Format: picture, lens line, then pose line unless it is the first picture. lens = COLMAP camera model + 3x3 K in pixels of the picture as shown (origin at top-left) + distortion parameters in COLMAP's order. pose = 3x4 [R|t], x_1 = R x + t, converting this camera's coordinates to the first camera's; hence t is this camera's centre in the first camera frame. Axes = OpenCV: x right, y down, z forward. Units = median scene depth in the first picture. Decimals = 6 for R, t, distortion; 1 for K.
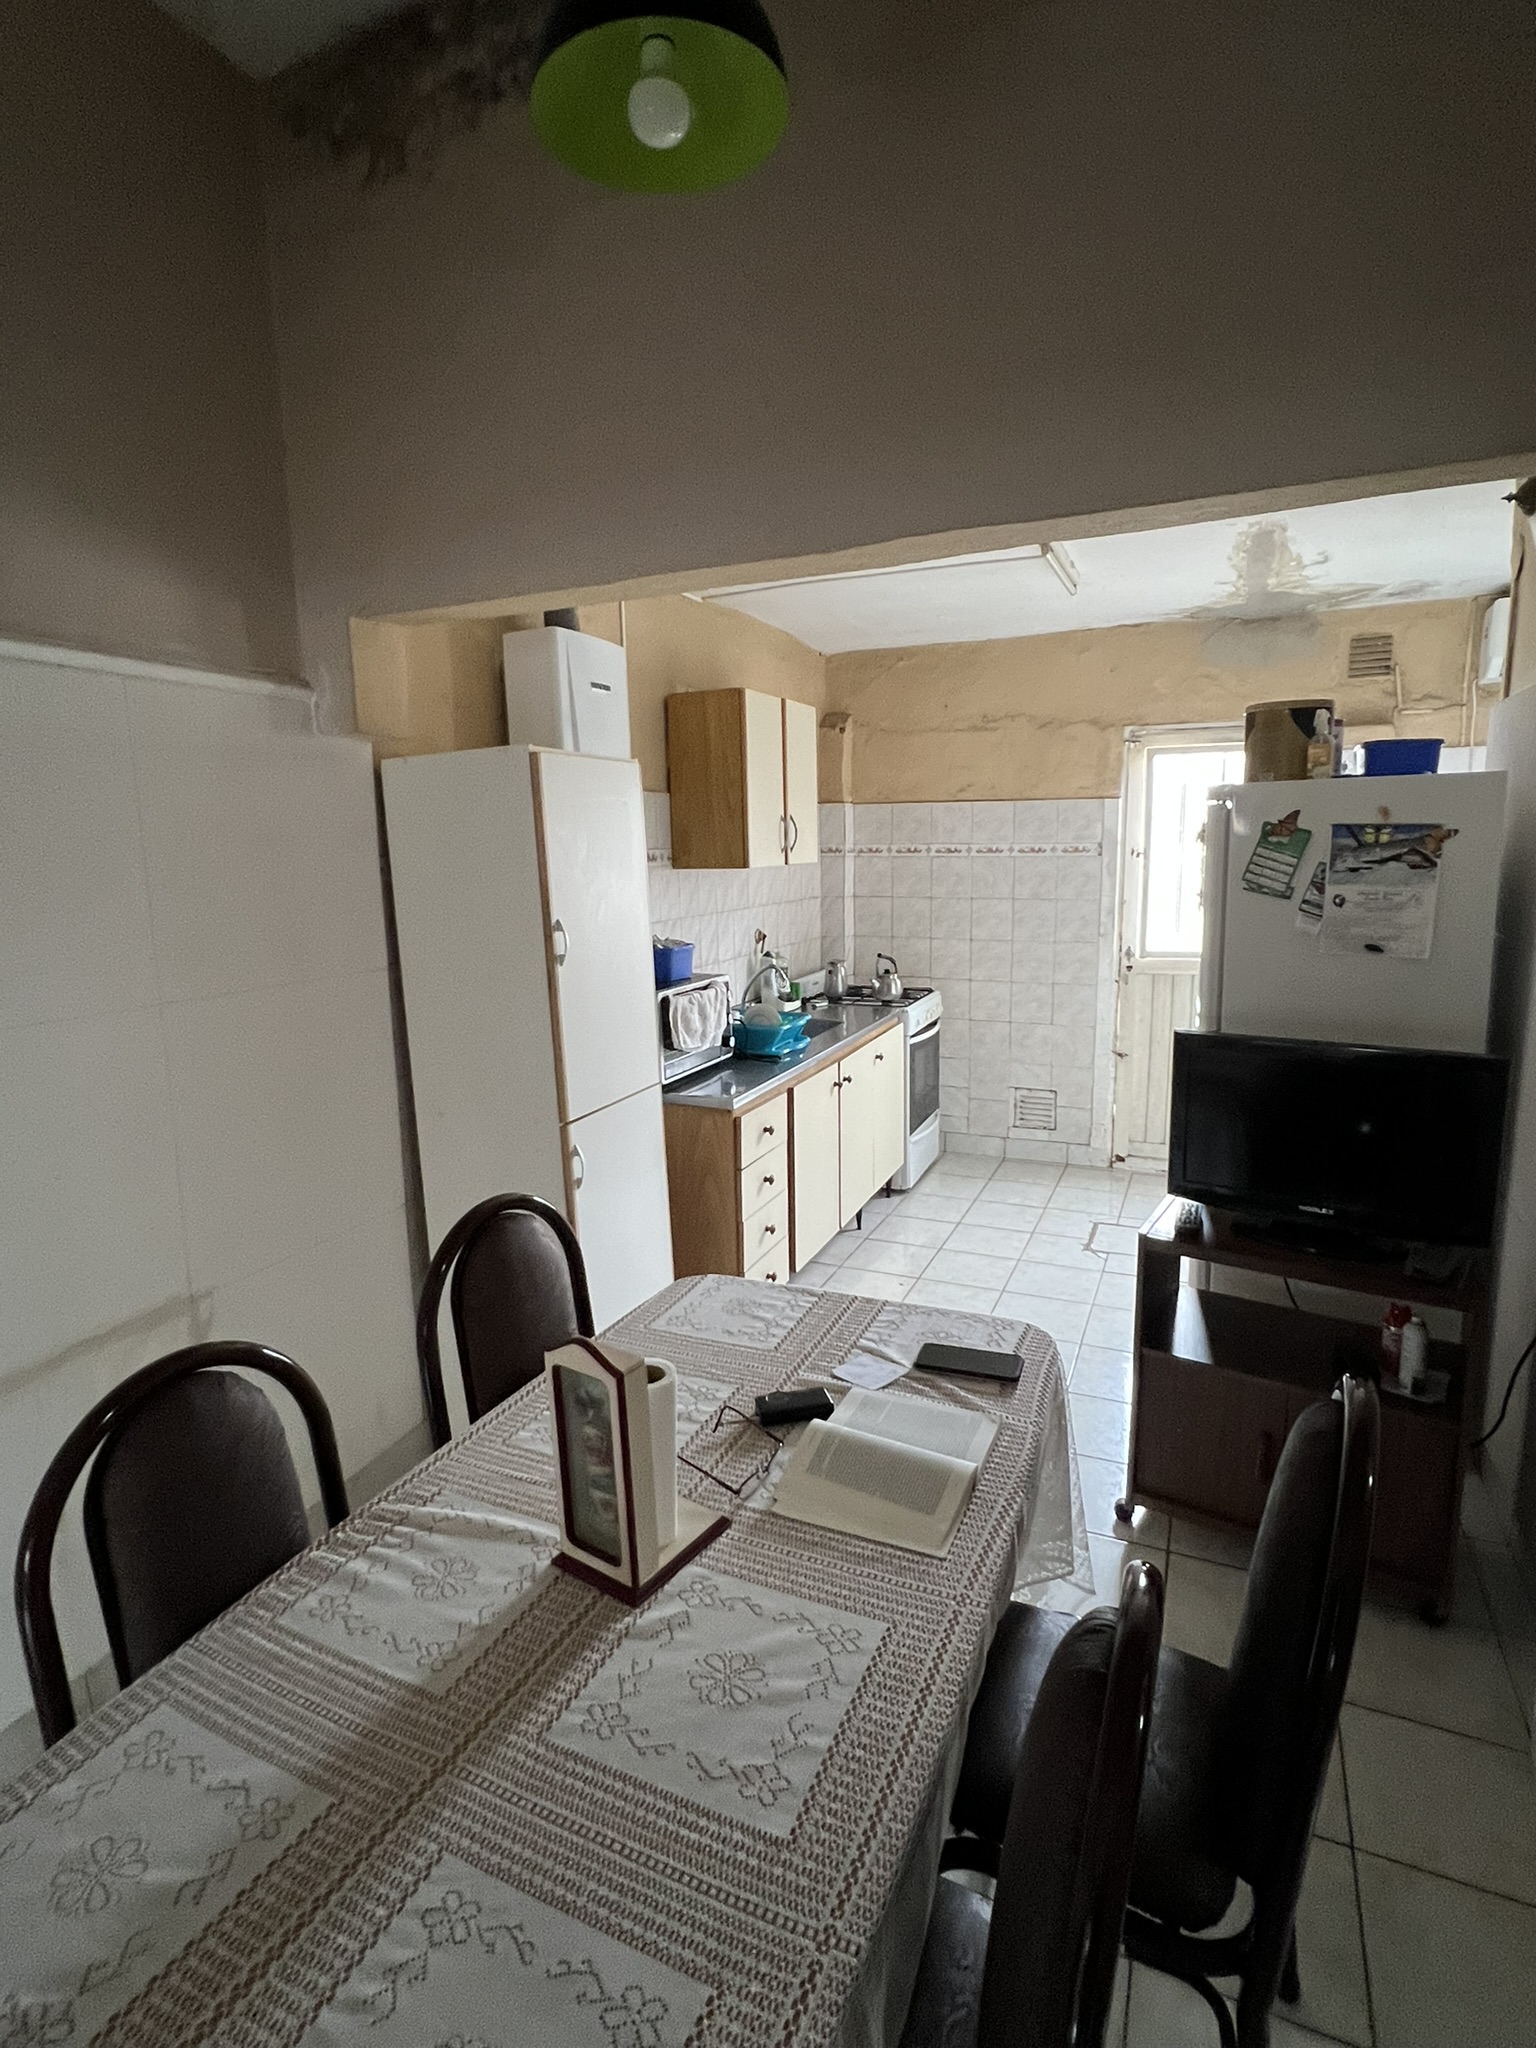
lens RADIAL K [[1032.5, 0, 768.5], [0, 1032.5, 1024.1], [0, 0, 1]] dist [-0.004872, 0.000379]
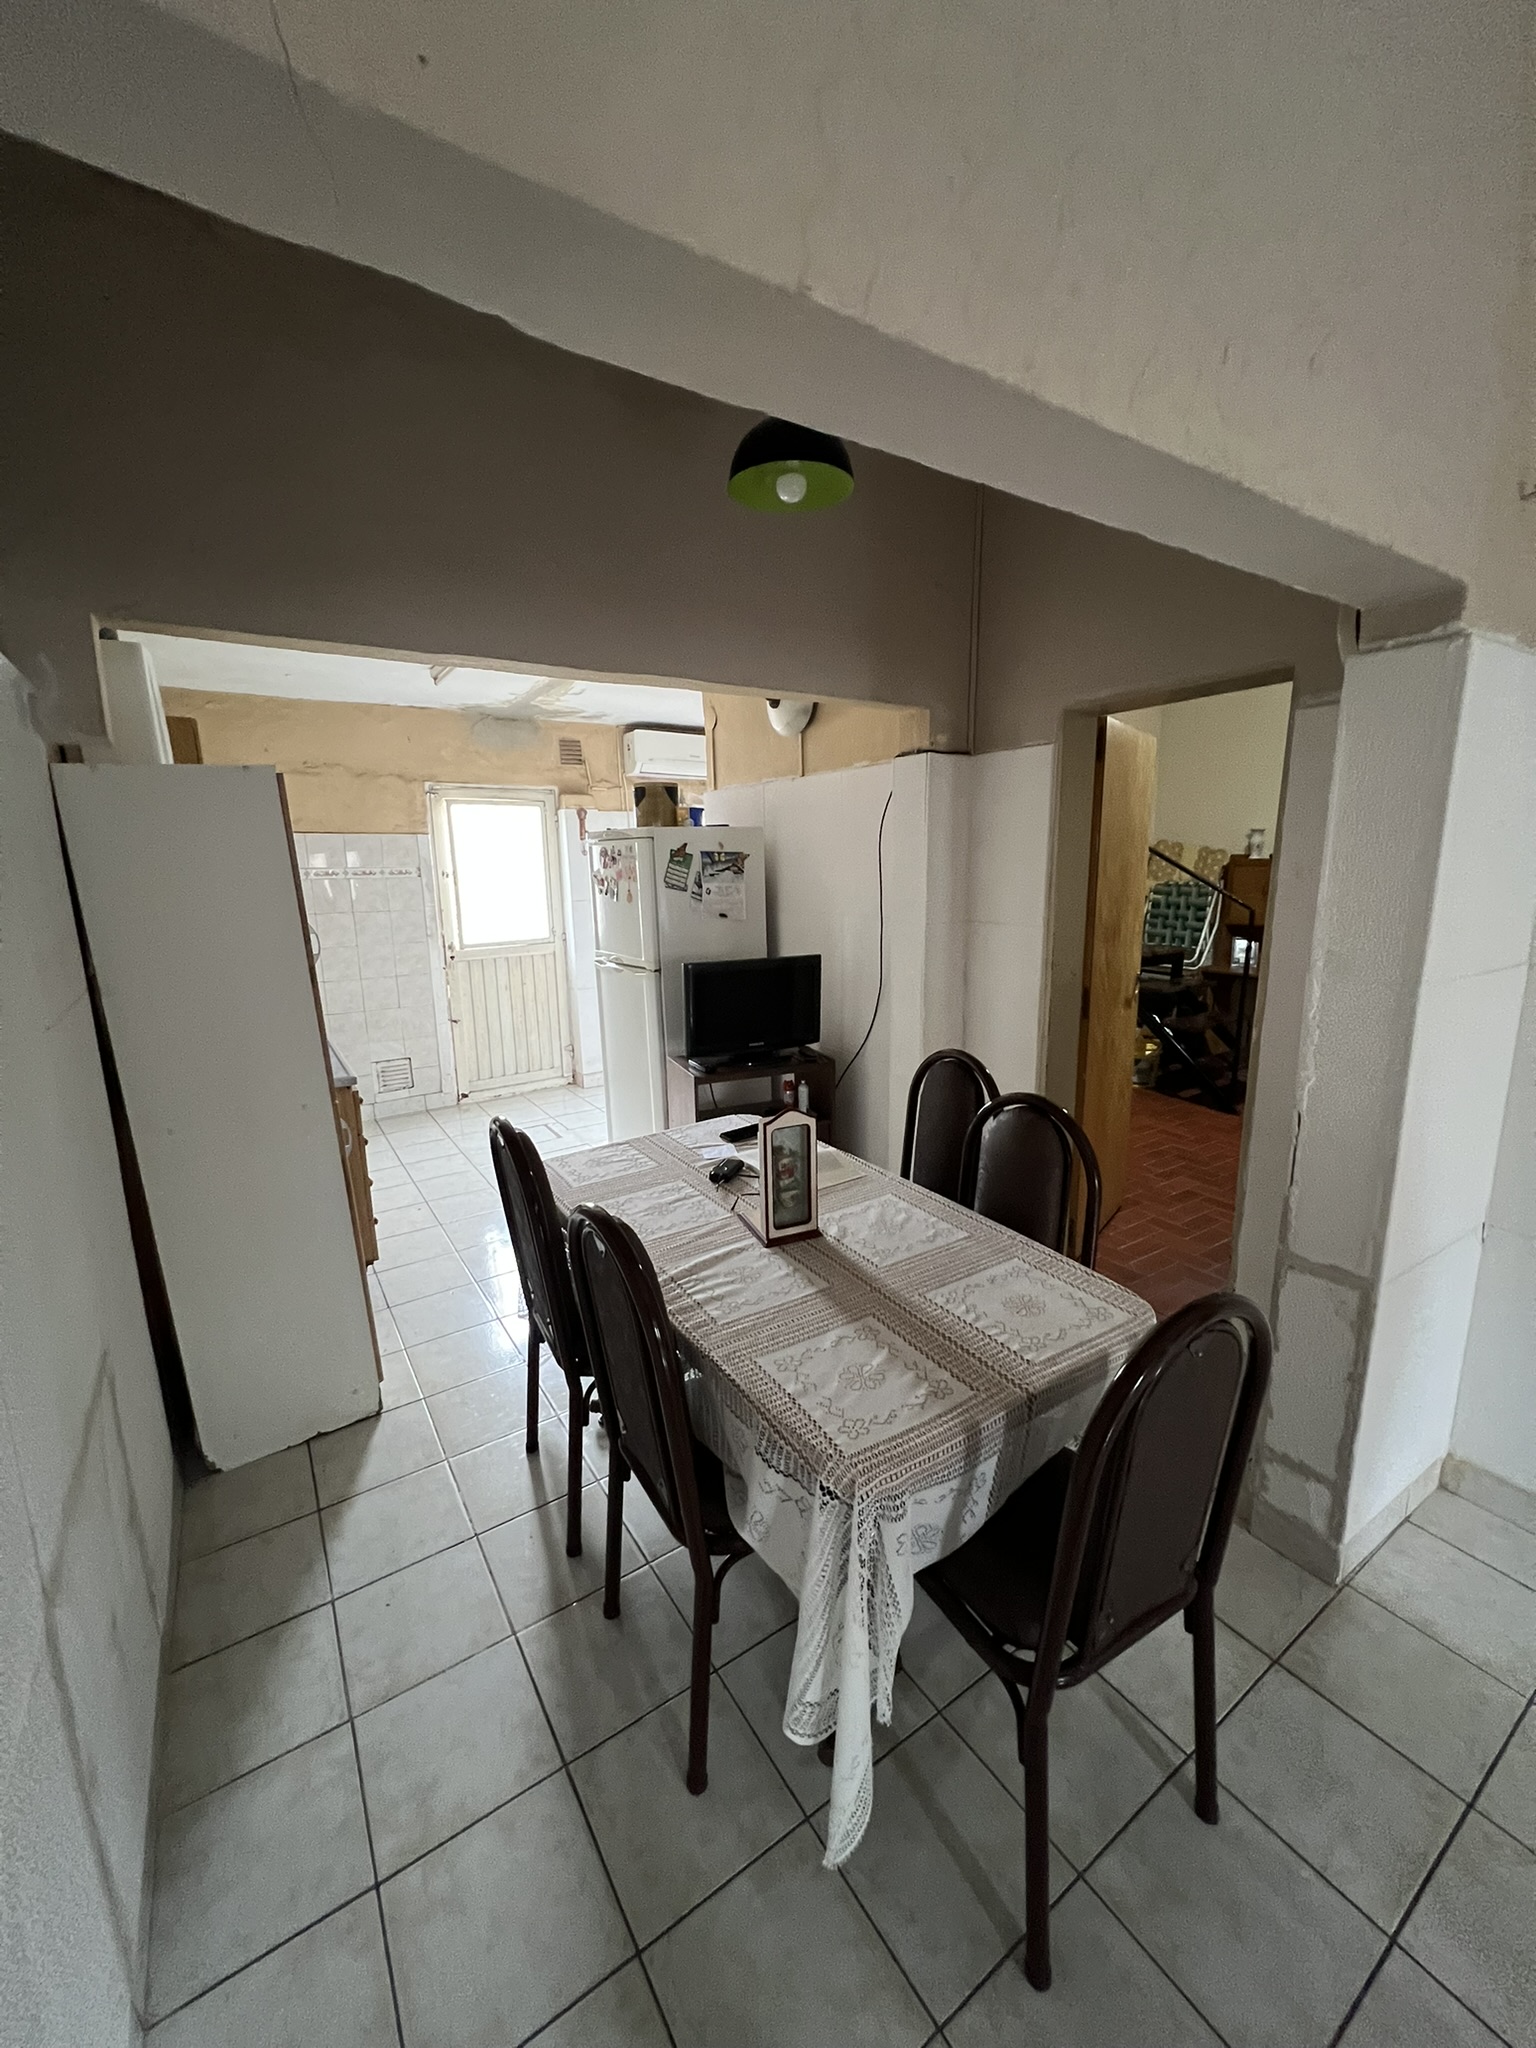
lens RADIAL K [[816.7, 0, 770.4], [0, 816.7, 1028.0], [0, 0, 1]] dist [-0.004101, 0.000519]
pose [[0.539314, -0.161698, 0.826435, -0.656329], [0.154464, 0.983736, 0.091675, 0.007760], [-0.827817, 0.078213, 0.555519, 0.085426]]
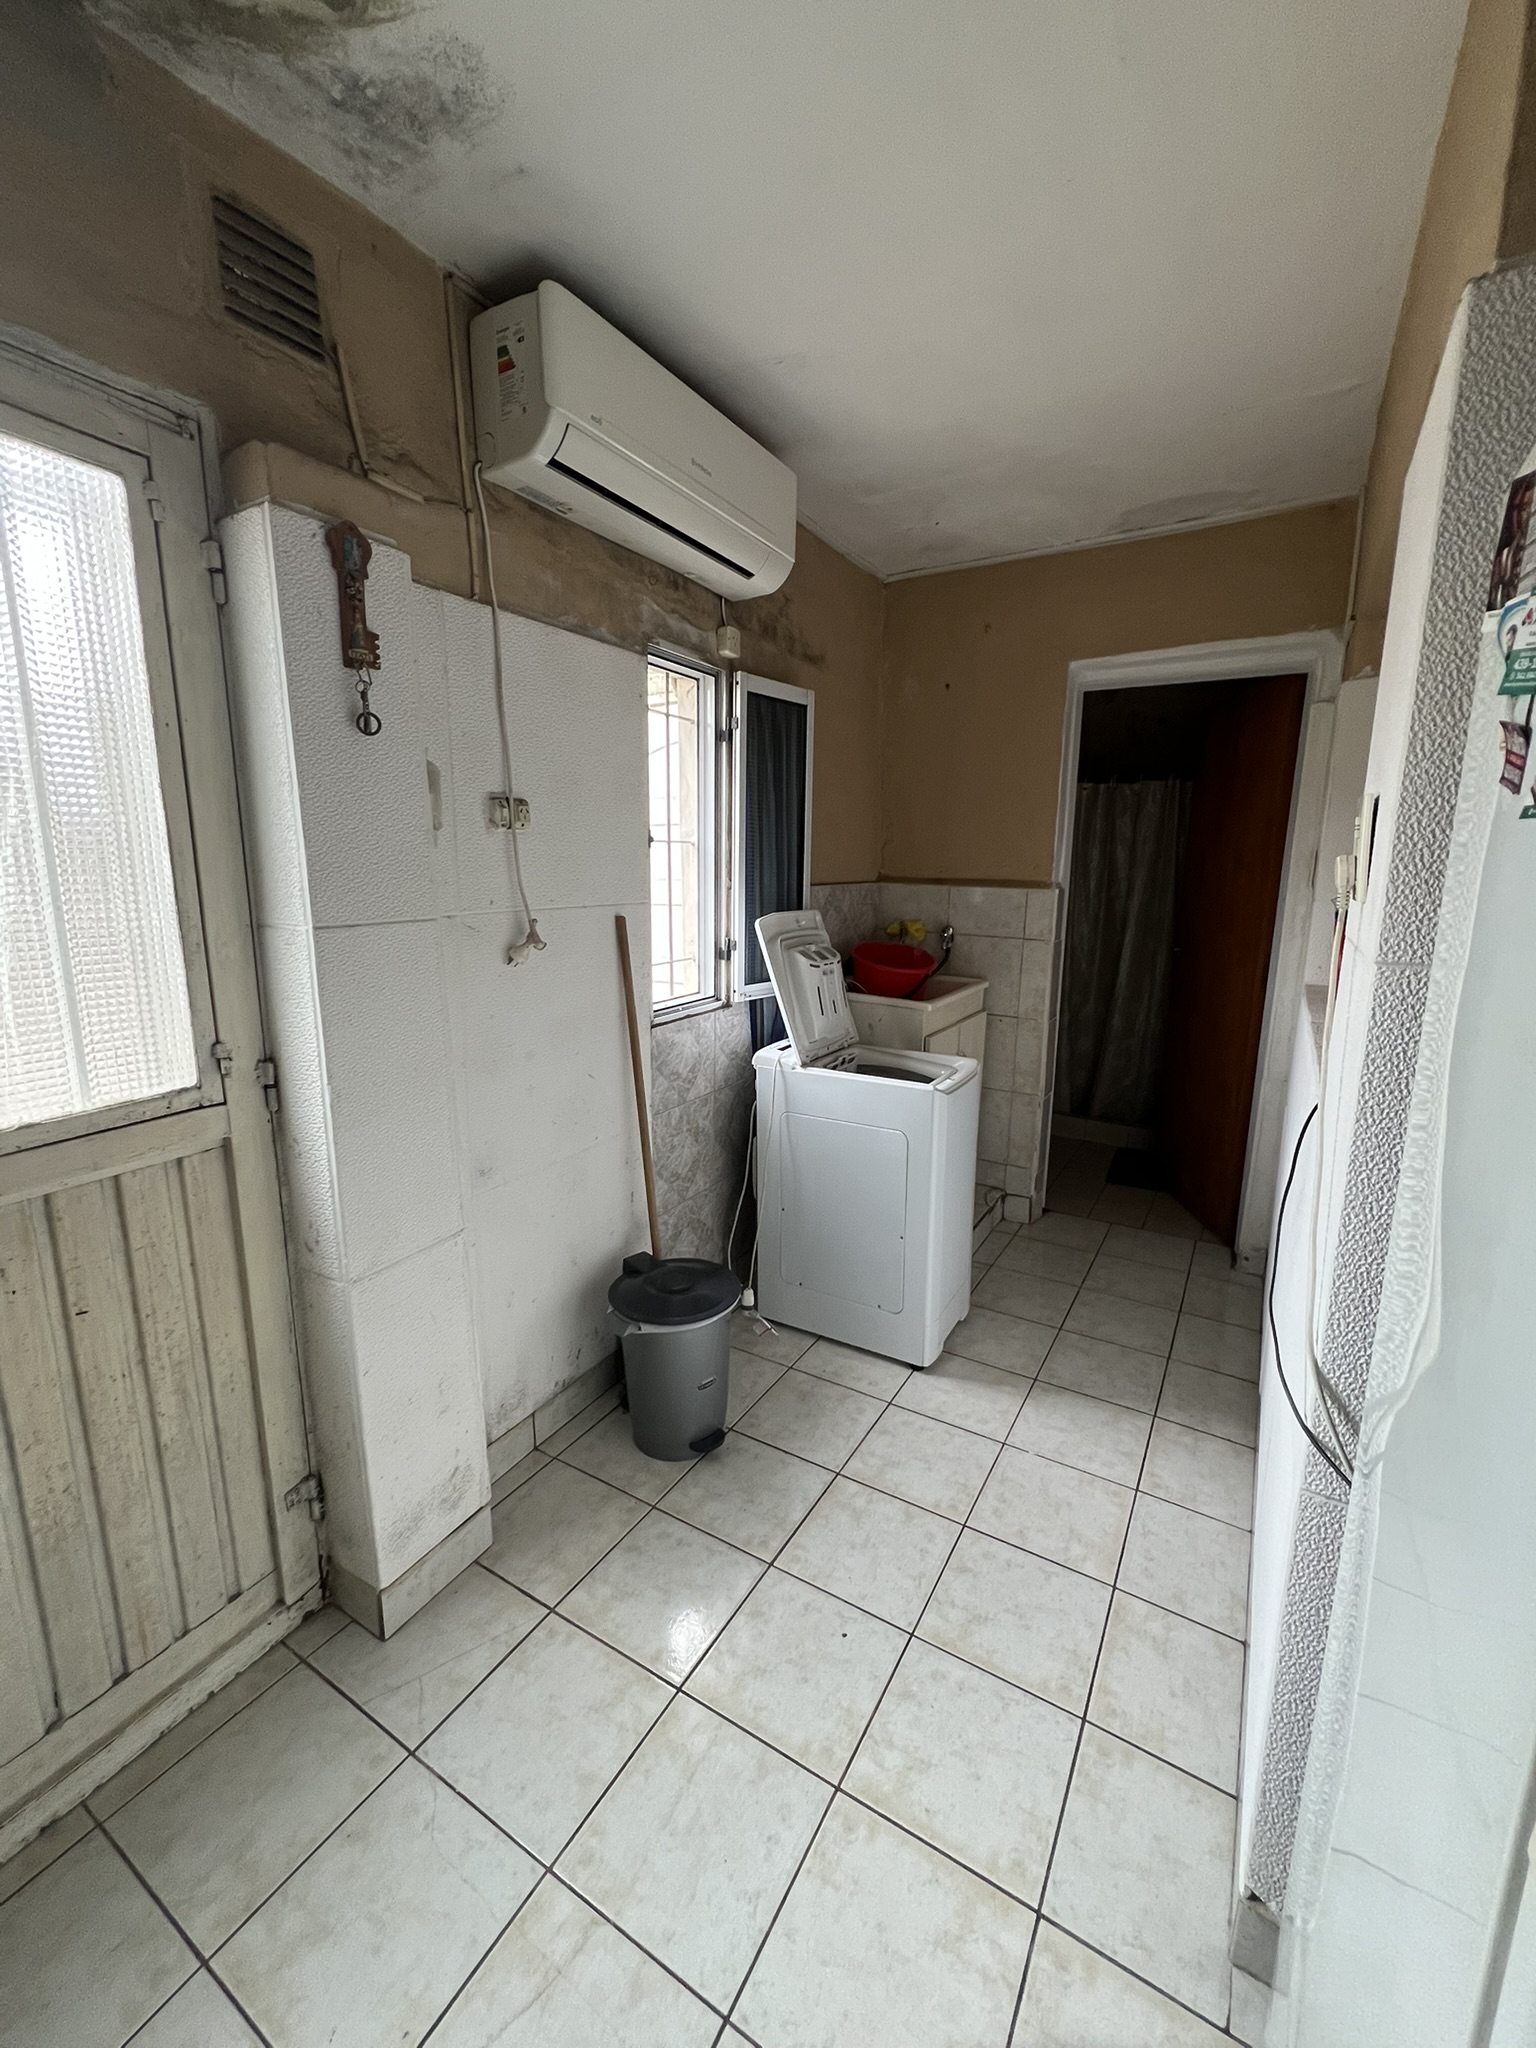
lens RADIAL K [[827.0, 0, 770.9], [0, 827.0, 1020.5], [0, 0, 1]] dist [0.002041, 0.000146]
pose [[0.114752, -0.163616, 0.979828, 0.446374], [0.168983, 0.975183, 0.143050, -0.178902], [-0.978916, 0.149159, 0.139552, 1.383692]]
